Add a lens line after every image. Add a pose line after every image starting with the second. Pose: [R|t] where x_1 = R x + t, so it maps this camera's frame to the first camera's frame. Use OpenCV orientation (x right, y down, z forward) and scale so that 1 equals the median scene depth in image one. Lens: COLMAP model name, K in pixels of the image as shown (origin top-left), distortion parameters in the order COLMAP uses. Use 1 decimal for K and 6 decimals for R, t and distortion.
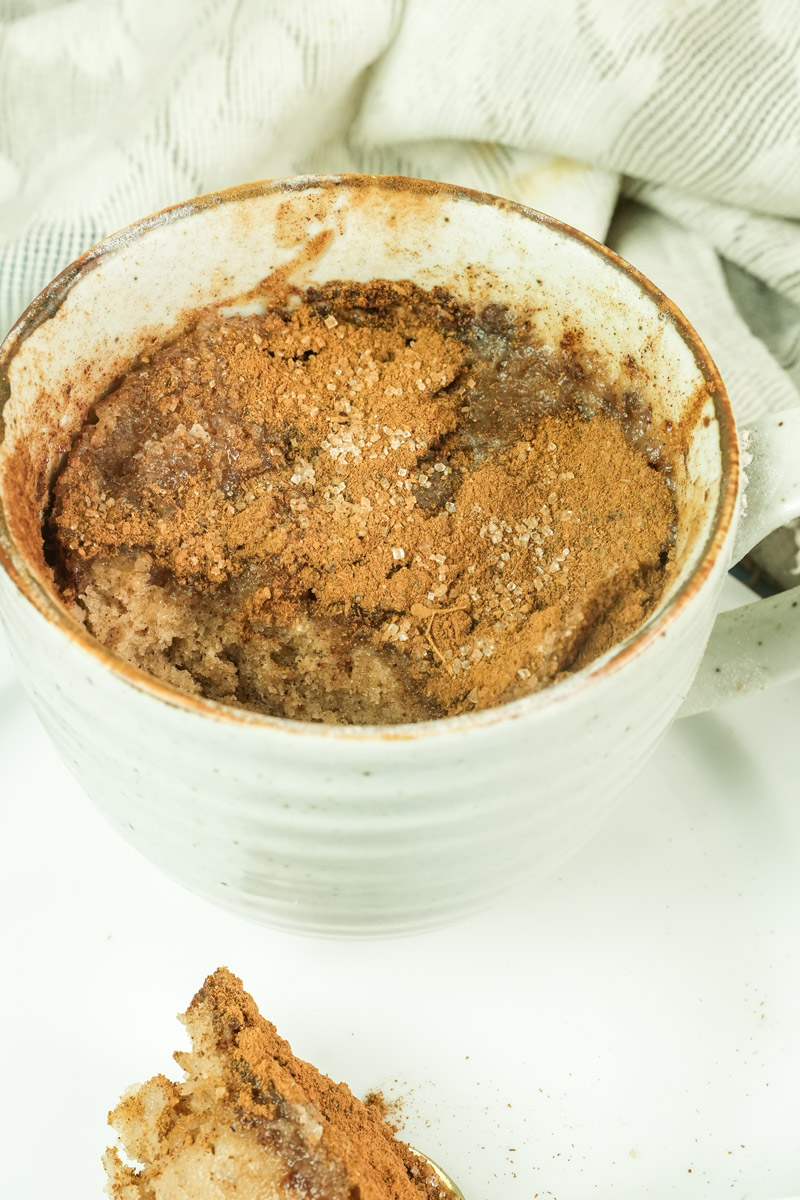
lens RADIAL K [[2980.2, 0, 429.4], [0, 2980.2, 604.1], [0, 0, 1]] dist [0.259296, 0.257016]
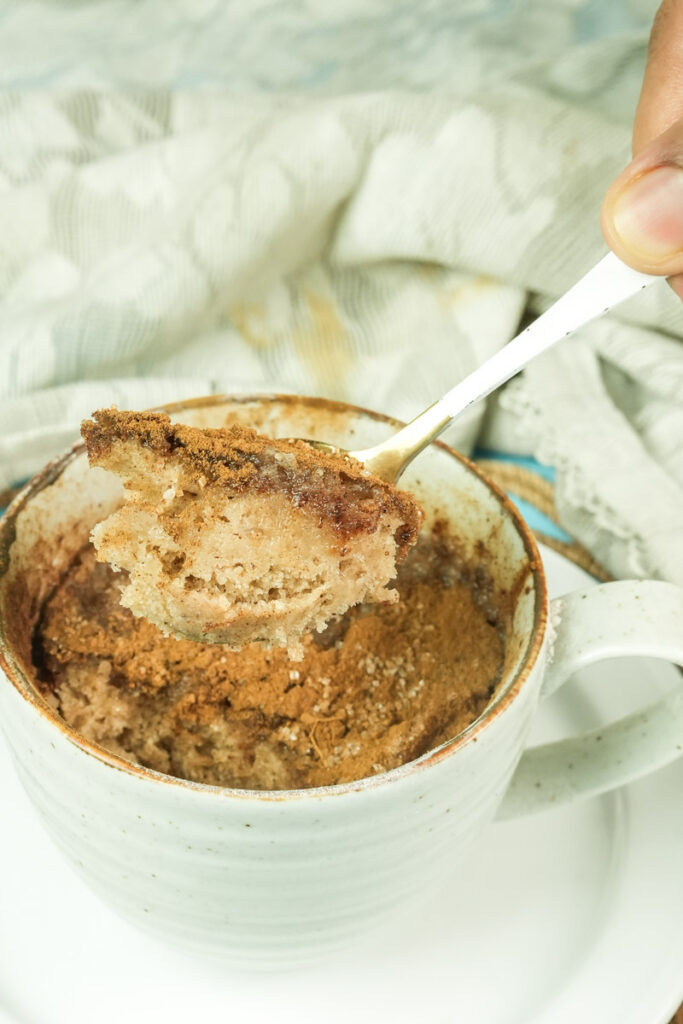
lens RADIAL K [[2845.7, 0, 340.7], [0, 2845.7, 649.0], [0, 0, 1]] dist [0.166439, 1.466548]
pose [[0.996562, 0.065009, -0.051366, 0.073991], [-0.068178, 0.995710, -0.062562, 0.049190], [0.047079, 0.065849, 0.996718, -0.267758]]
